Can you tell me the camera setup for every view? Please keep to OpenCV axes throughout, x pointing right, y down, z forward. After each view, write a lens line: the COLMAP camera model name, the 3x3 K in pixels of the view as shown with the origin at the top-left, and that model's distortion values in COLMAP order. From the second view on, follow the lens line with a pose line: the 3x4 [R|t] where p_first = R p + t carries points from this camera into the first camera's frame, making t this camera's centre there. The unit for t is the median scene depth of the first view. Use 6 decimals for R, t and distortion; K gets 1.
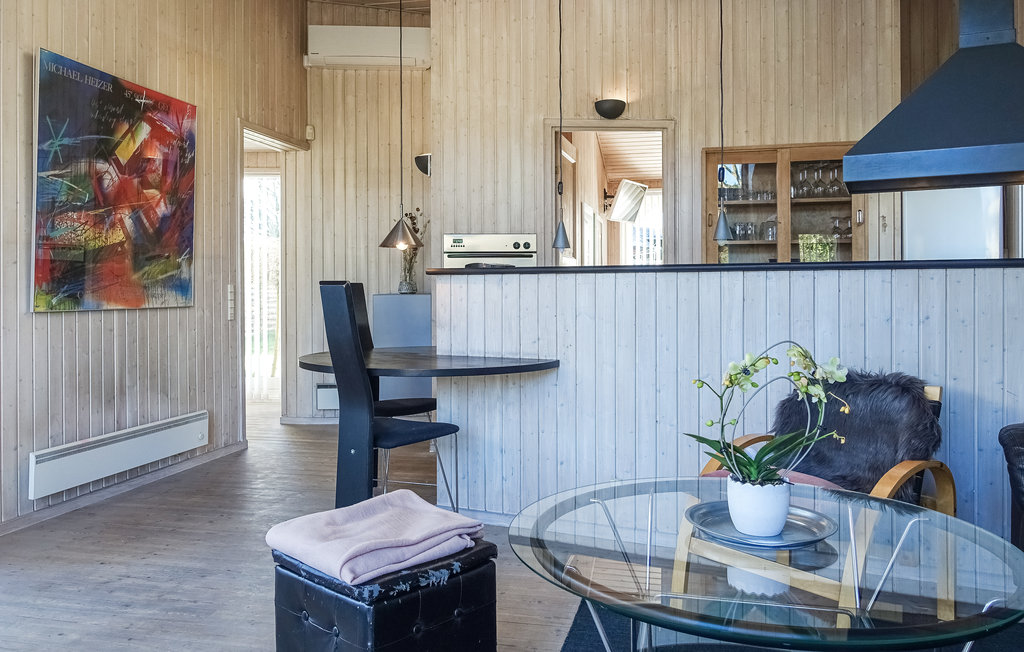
lens RADIAL K [[797.7, 0, 526.7], [0, 797.7, 293.3], [0, 0, 1]] dist [0.003750, 0.004976]
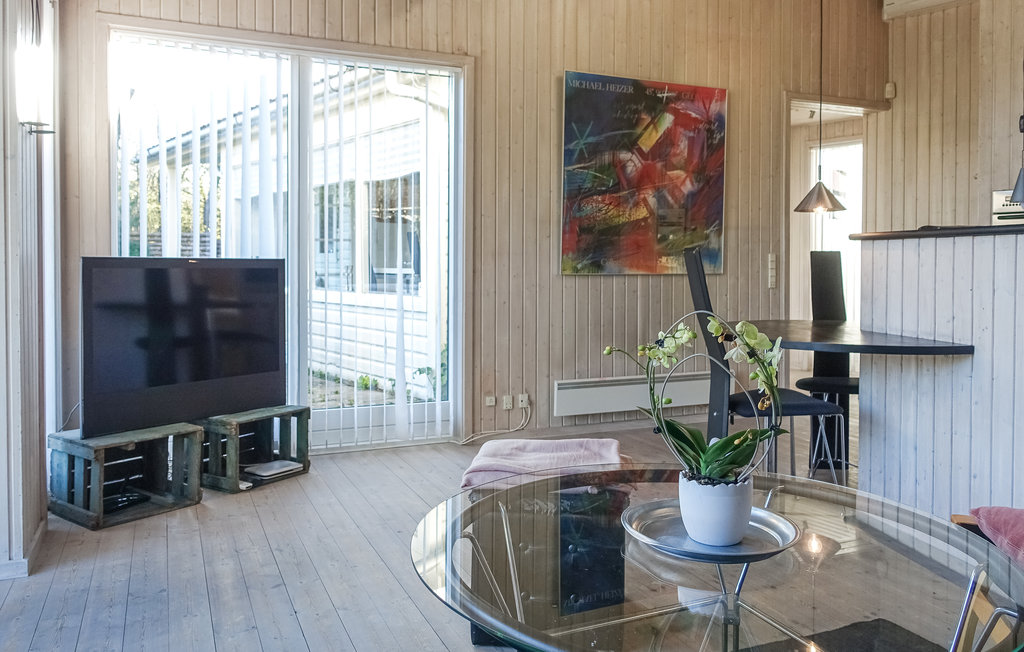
lens RADIAL K [[797.7, 0, 526.7], [0, 797.7, 293.3], [0, 0, 1]] dist [0.003750, 0.004976]
pose [[0.595534, 0.034336, -0.802596, 0.346949], [-0.007609, 0.999282, 0.037105, 0.005300], [0.803294, -0.015990, 0.595368, 0.151011]]
